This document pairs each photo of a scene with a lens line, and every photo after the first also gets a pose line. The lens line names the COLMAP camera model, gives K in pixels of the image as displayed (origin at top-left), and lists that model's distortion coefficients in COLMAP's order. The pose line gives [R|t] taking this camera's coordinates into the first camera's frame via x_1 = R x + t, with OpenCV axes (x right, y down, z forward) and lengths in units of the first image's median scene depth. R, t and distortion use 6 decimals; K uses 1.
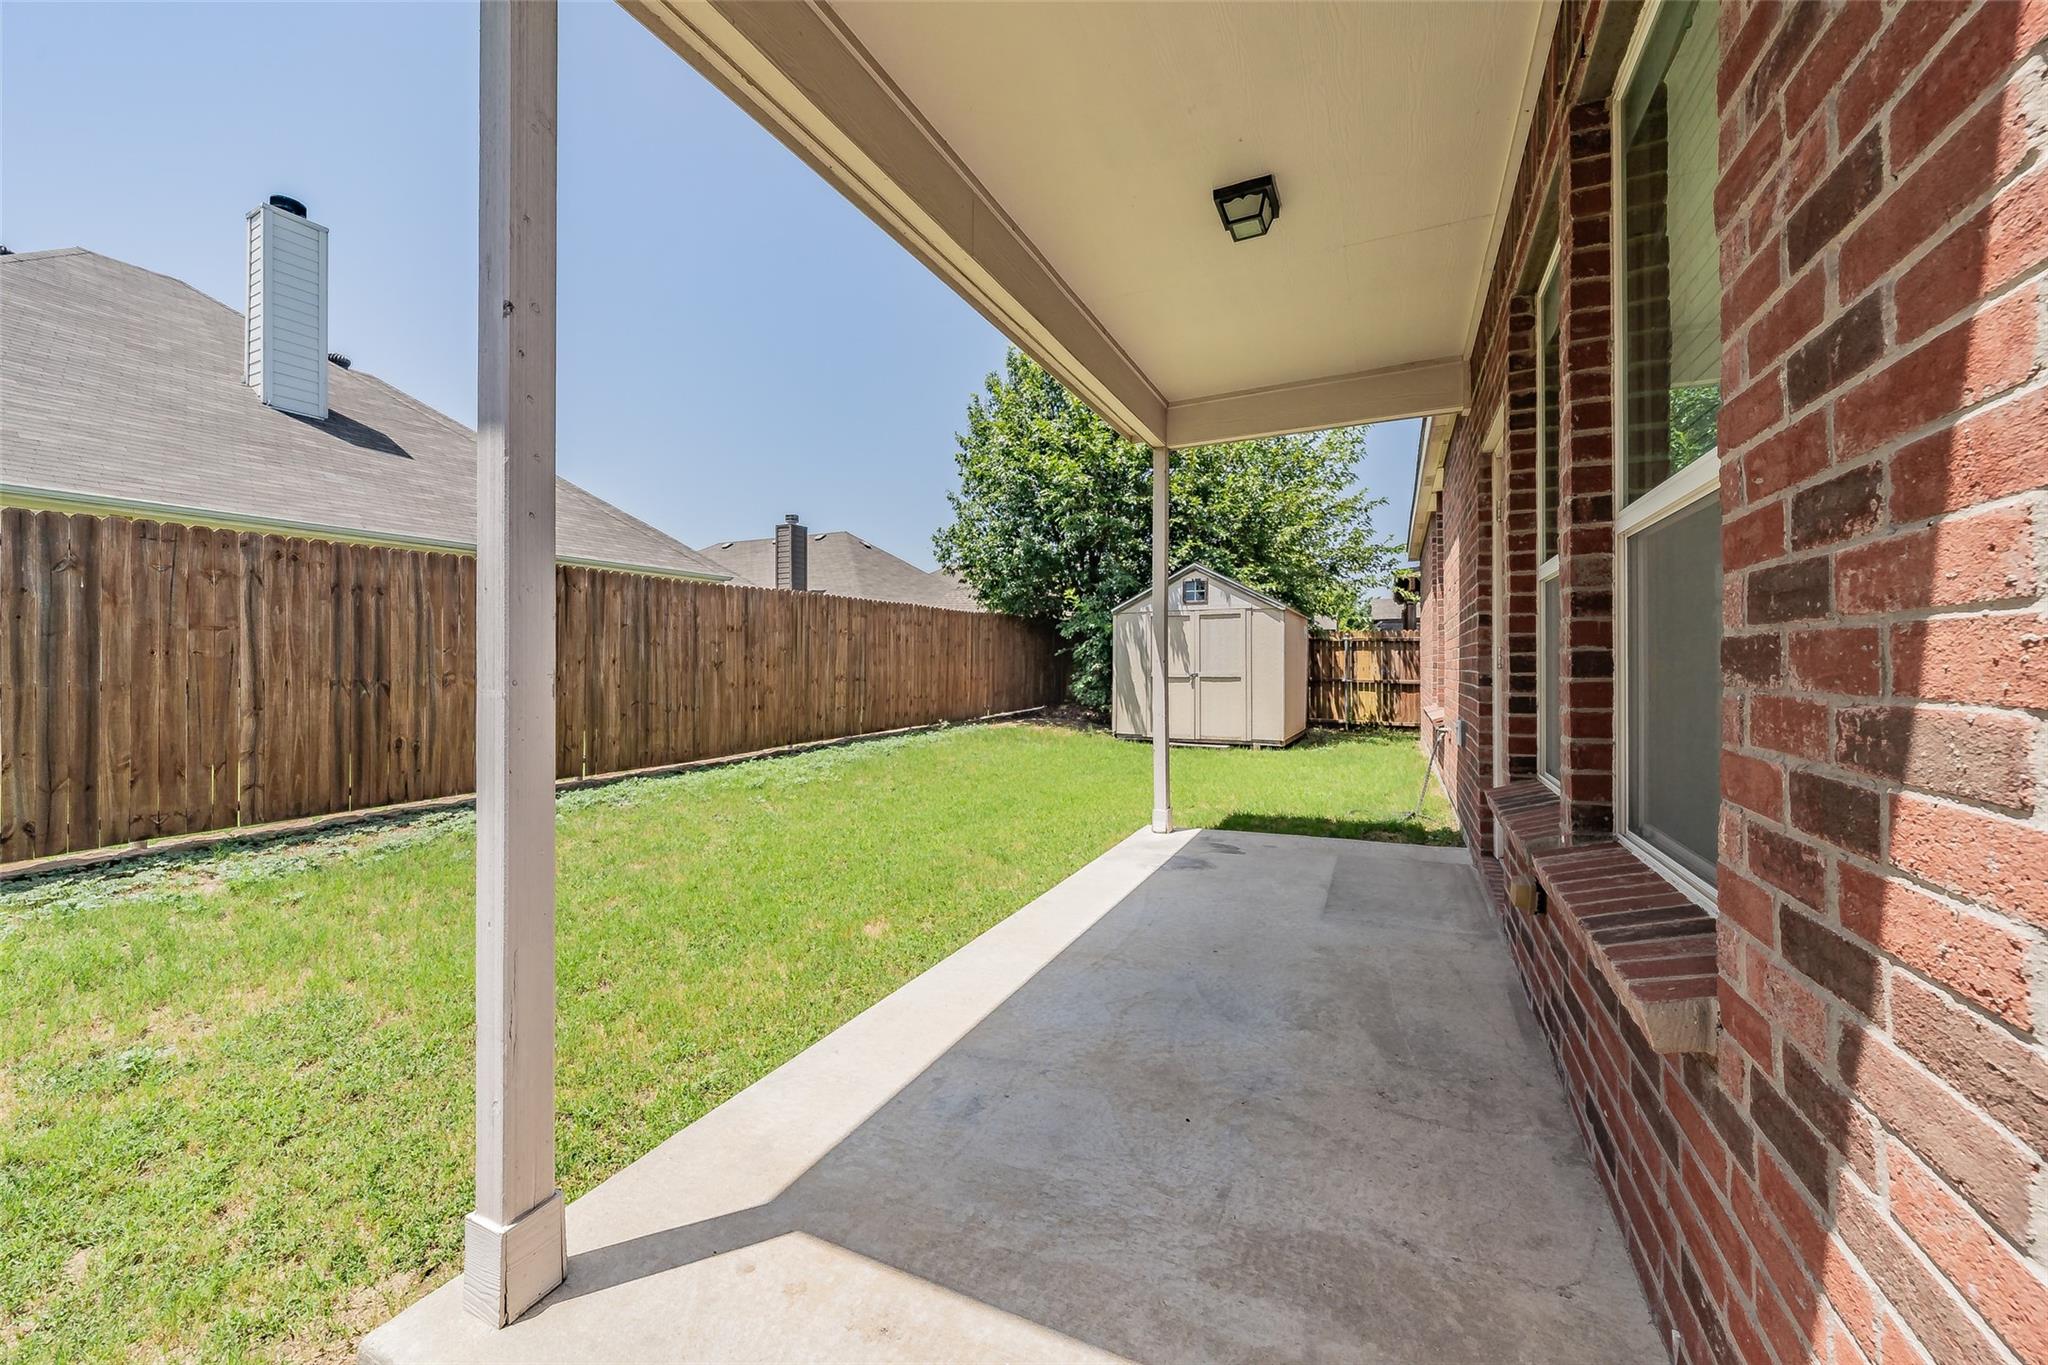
lens RADIAL K [[713.3, 0, 1070.6], [0, 713.3, 657.4], [0, 0, 1]] dist [-0.001022, 0.000031]
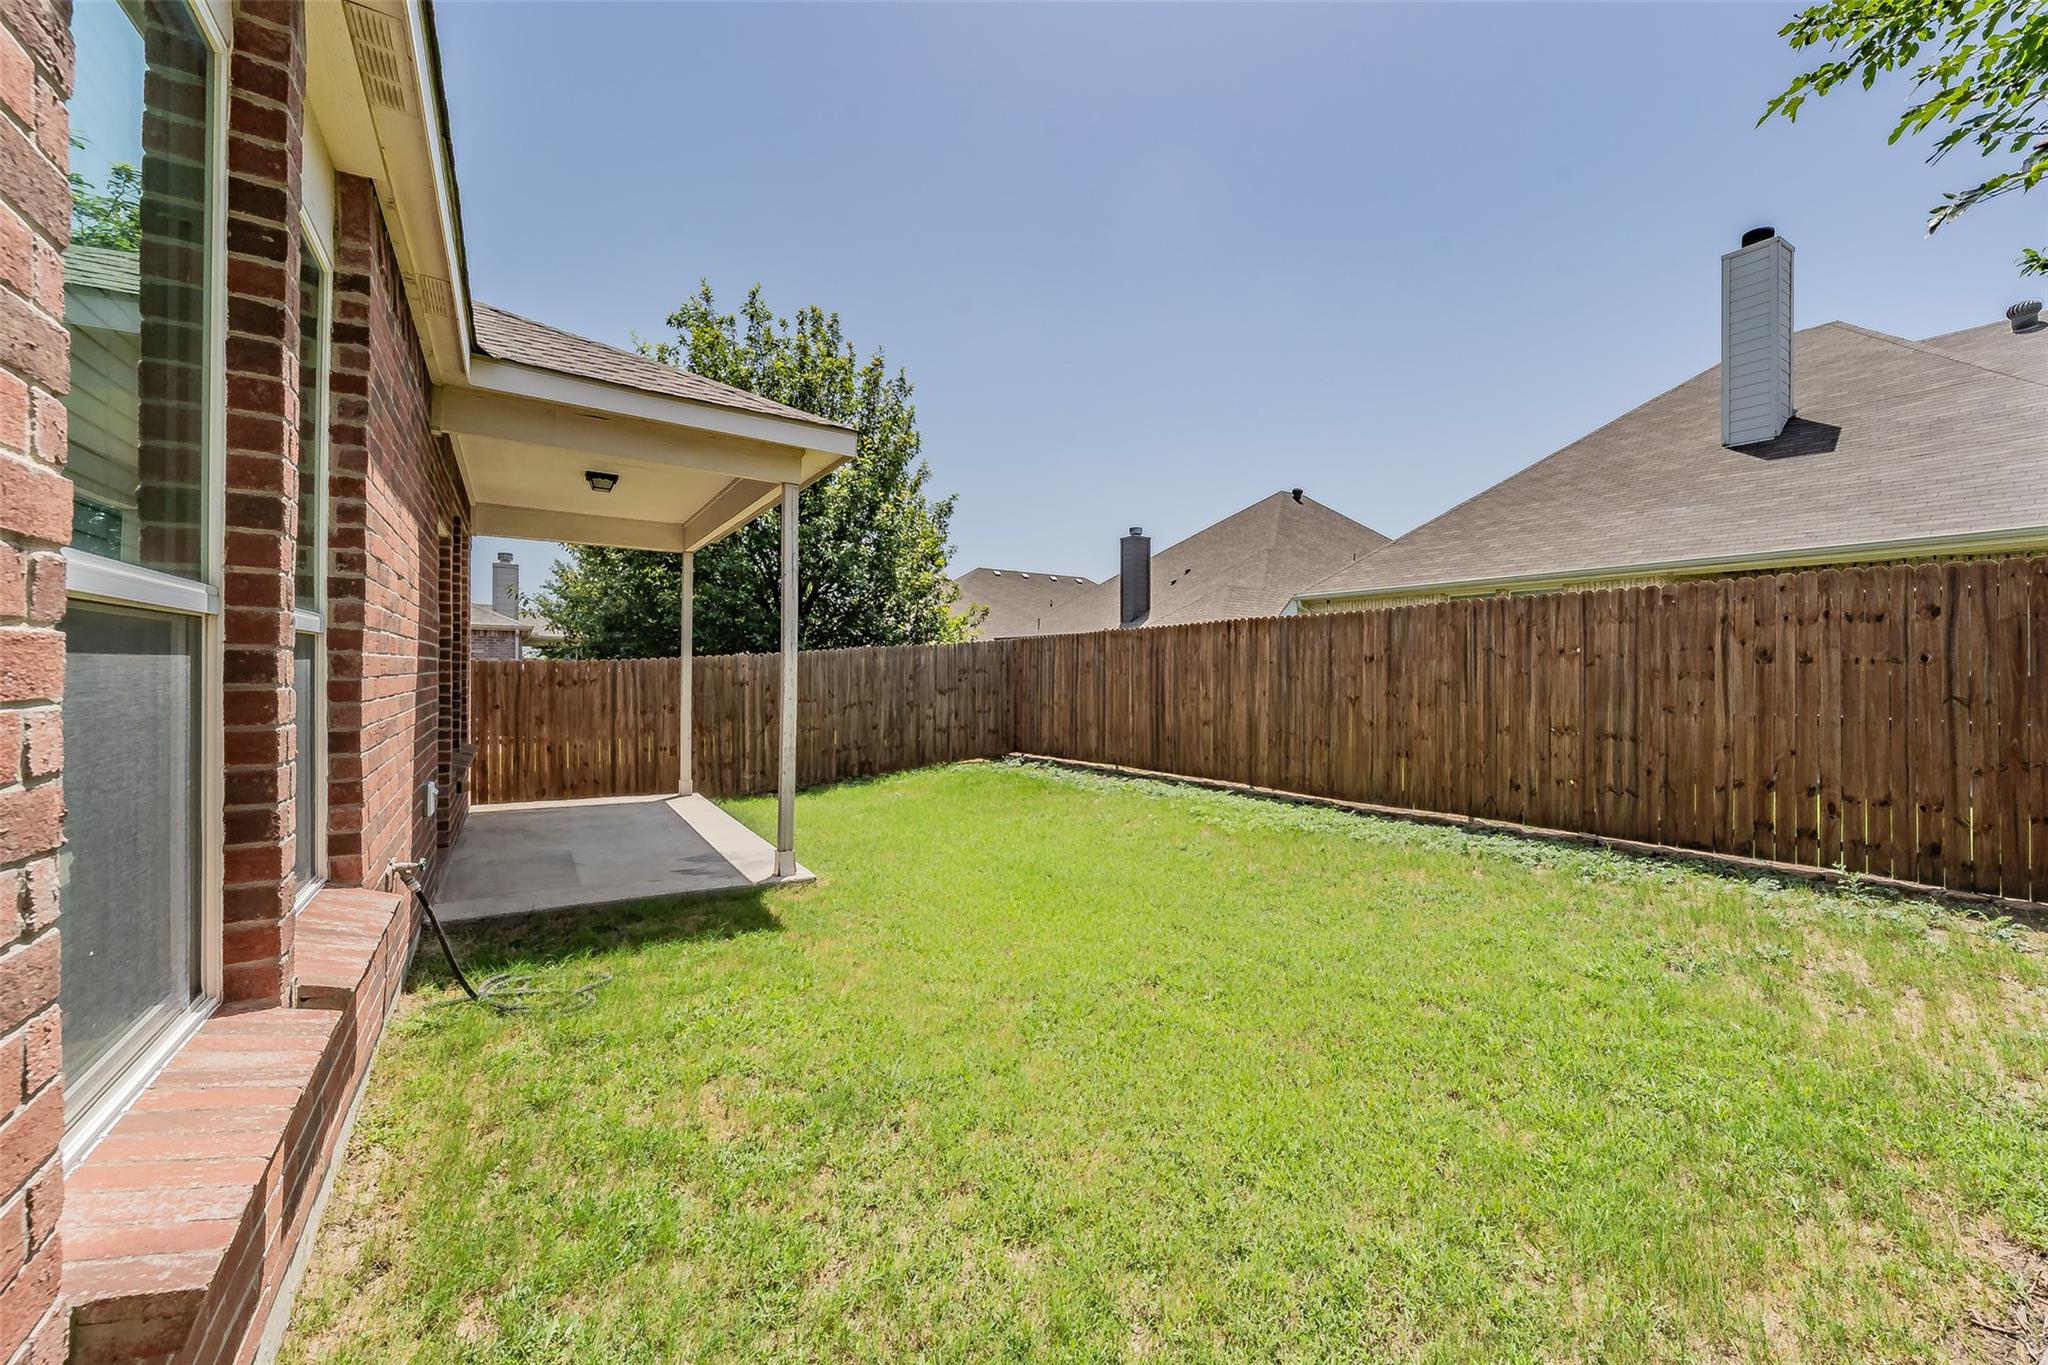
lens RADIAL K [[770.1, 0, 1025.8], [0, 770.1, 679.5], [0, 0, 1]] dist [-0.002651, -0.000166]
pose [[-0.535553, -0.008208, -0.844462, 0.609841], [-0.009877, 0.999945, -0.003455, -0.009100], [0.844444, 0.006490, -0.535605, 1.276448]]
